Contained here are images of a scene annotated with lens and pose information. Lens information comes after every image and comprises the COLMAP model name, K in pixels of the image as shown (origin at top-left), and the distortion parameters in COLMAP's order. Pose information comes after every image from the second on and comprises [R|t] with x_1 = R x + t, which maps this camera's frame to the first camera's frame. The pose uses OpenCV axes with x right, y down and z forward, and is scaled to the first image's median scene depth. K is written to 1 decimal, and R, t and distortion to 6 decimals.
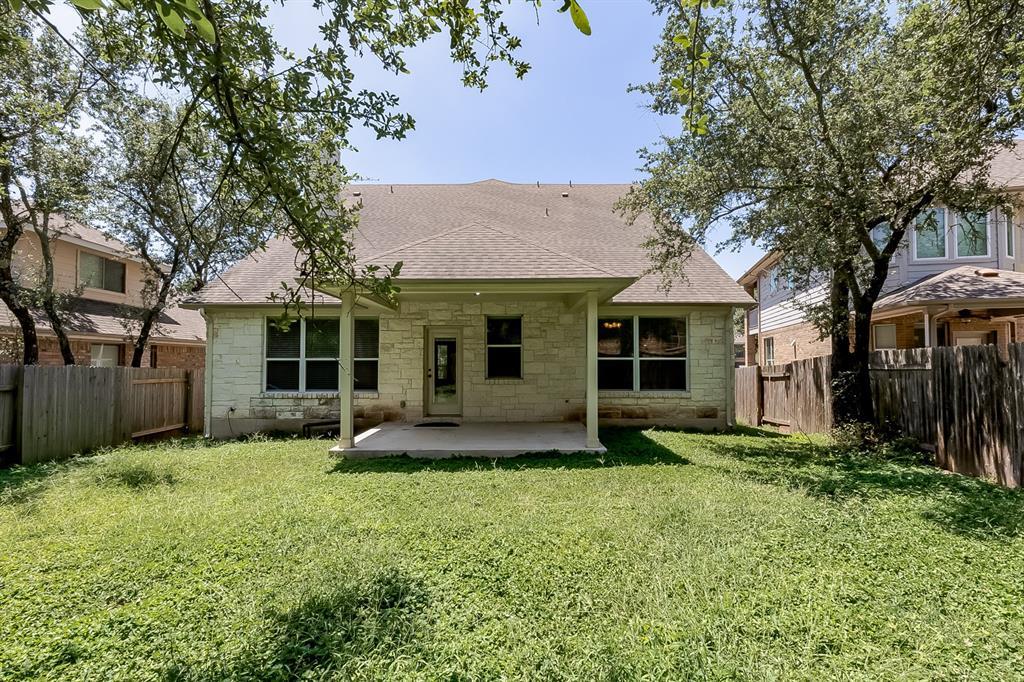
lens RADIAL K [[466.1, 0, 514.5], [0, 466.1, 340.4], [0, 0, 1]] dist [0.003654, -0.000142]
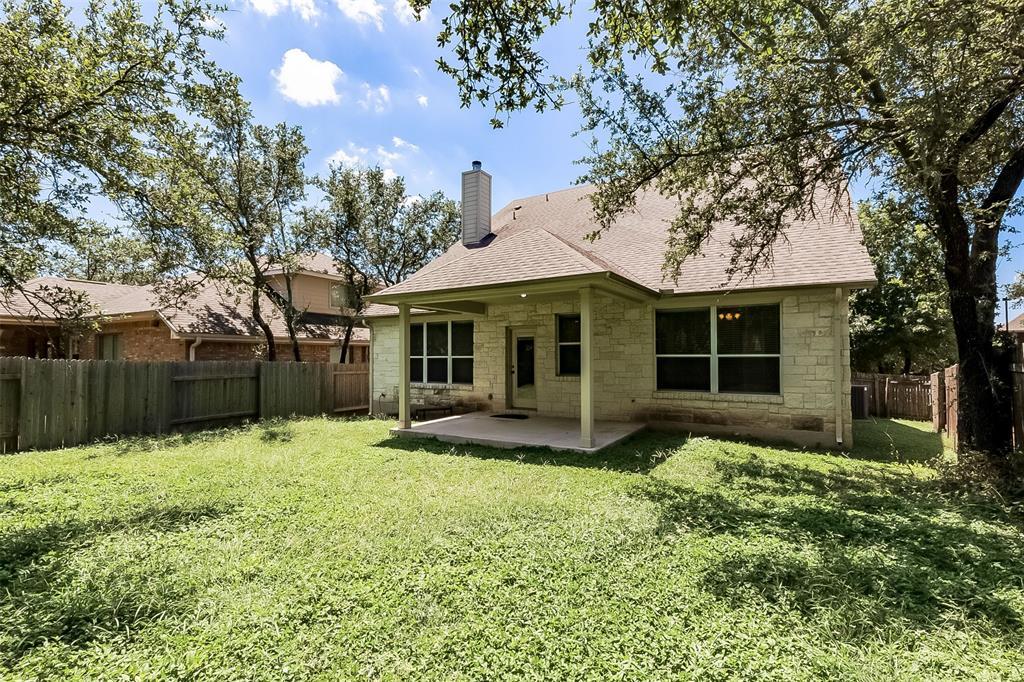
lens RADIAL K [[466.1, 0, 512.8], [0, 466.1, 349.1], [0, 0, 1]] dist [0.003654, -0.000142]
pose [[0.854809, -0.010652, -0.518834, 0.395535], [0.024418, 0.999508, 0.019709, 0.000453], [0.518369, -0.029517, 0.854648, 0.063342]]
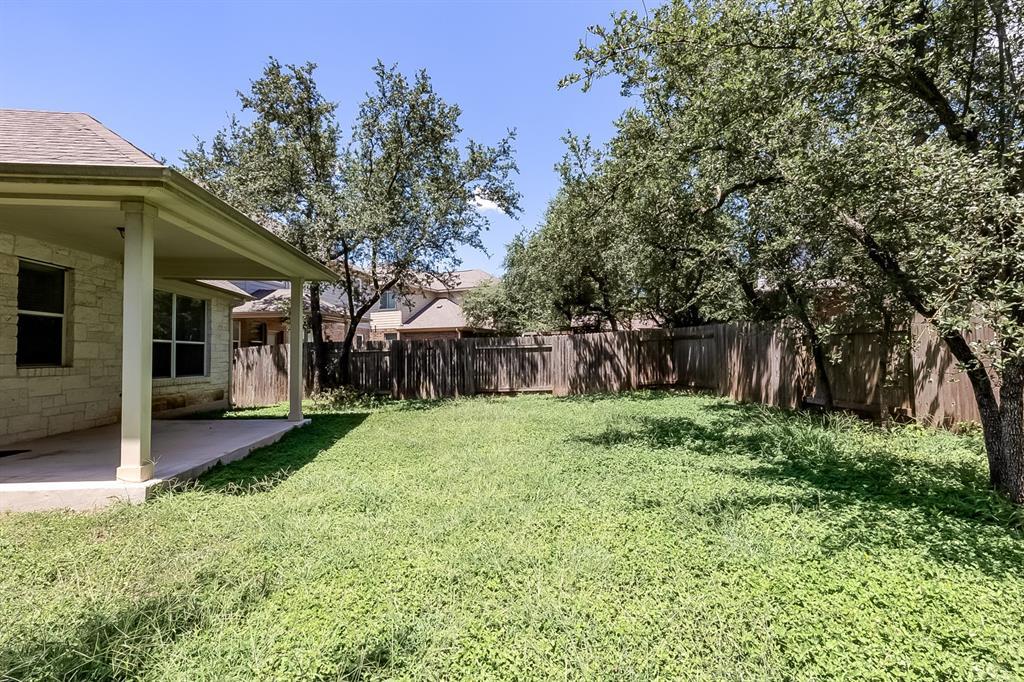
lens RADIAL K [[466.1, 0, 521.5], [0, 466.1, 342.8], [0, 0, 1]] dist [0.003654, -0.000142]
pose [[-0.125829, 0.030736, 0.991576, -0.715193], [-0.038482, 0.998616, -0.035838, 0.048148], [-0.991305, -0.042668, -0.124472, 0.456302]]
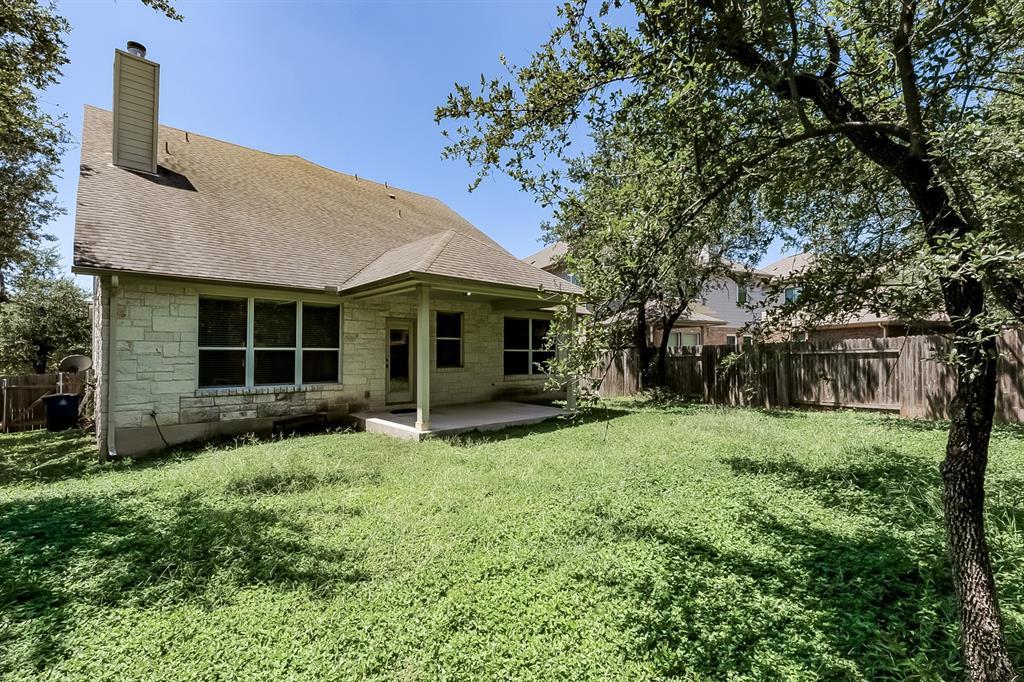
lens RADIAL K [[466.1, 0, 515.0], [0, 466.1, 342.6], [0, 0, 1]] dist [0.003654, -0.000142]
pose [[0.731544, 0.018003, 0.681556, -0.691837], [-0.030611, 0.999511, 0.006454, 0.009113], [-0.681107, -0.025585, 0.731737, 0.051168]]
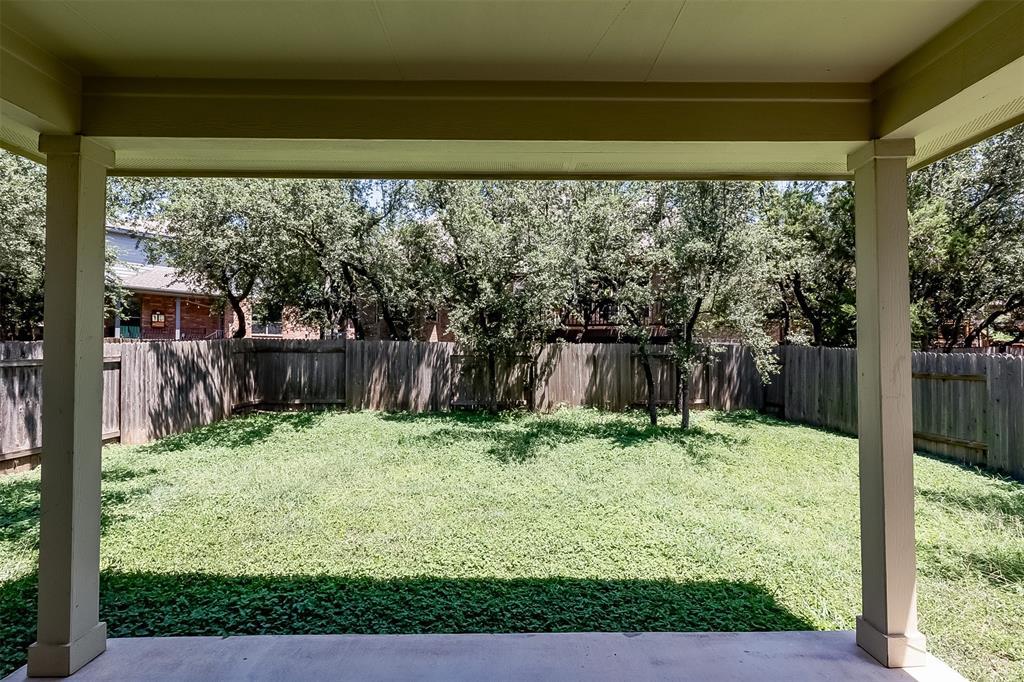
lens RADIAL K [[466.1, 0, 512.8], [0, 466.1, 348.2], [0, 0, 1]] dist [0.003654, -0.000142]
pose [[-0.999593, 0.004575, -0.028148, -0.069499], [0.006378, 0.997911, -0.064292, 0.040195], [0.027795, -0.064445, -0.997534, 0.981502]]
